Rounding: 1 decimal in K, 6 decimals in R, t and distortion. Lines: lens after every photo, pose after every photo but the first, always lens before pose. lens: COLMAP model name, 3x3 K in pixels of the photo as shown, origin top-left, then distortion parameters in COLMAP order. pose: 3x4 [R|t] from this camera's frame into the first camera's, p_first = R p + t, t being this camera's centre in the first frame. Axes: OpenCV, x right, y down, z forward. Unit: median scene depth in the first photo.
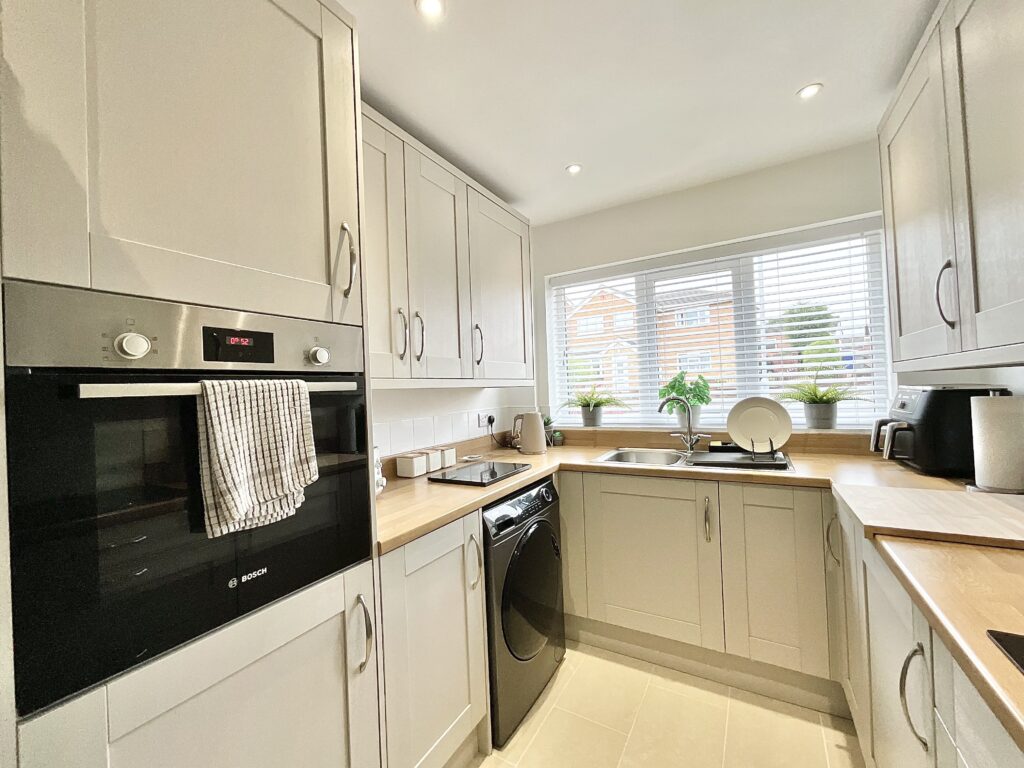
lens RADIAL K [[416.7, 0, 510.8], [0, 416.7, 383.8], [0, 0, 1]] dist [-0.005247, 0.003607]
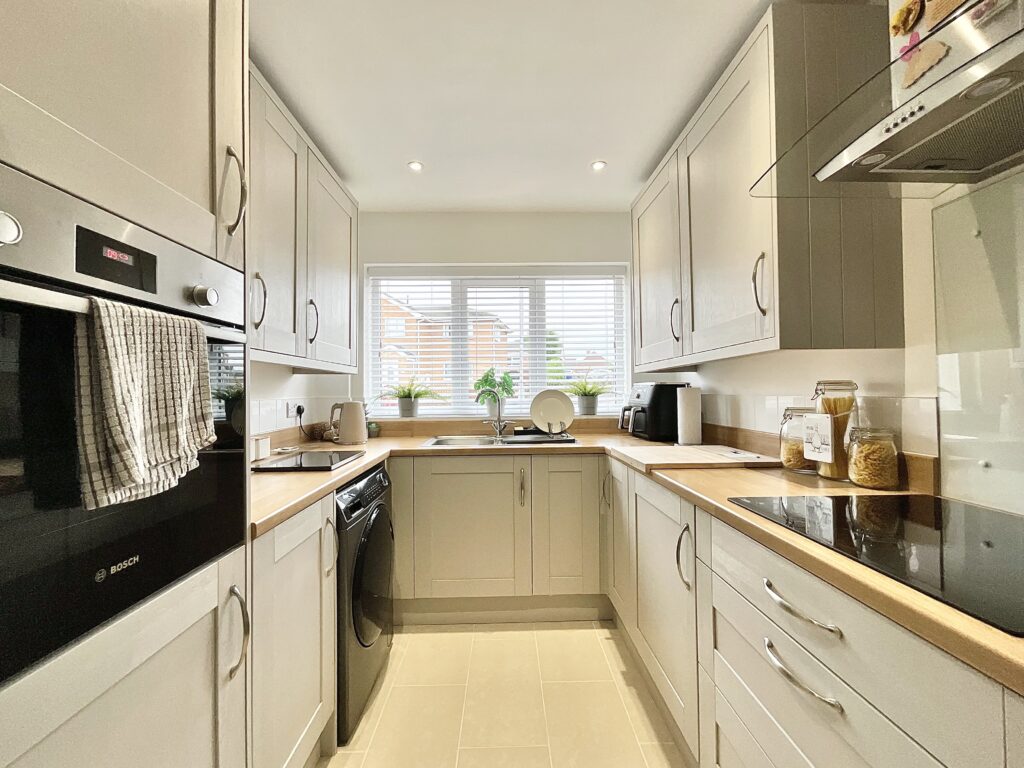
lens RADIAL K [[416.7, 0, 510.8], [0, 416.7, 383.8], [0, 0, 1]] dist [-0.005247, 0.003607]
pose [[0.848695, 0.041115, 0.527282, -0.241246], [-0.030736, 0.999123, -0.028434, 0.071842], [-0.527988, 0.007925, 0.849215, -0.012444]]
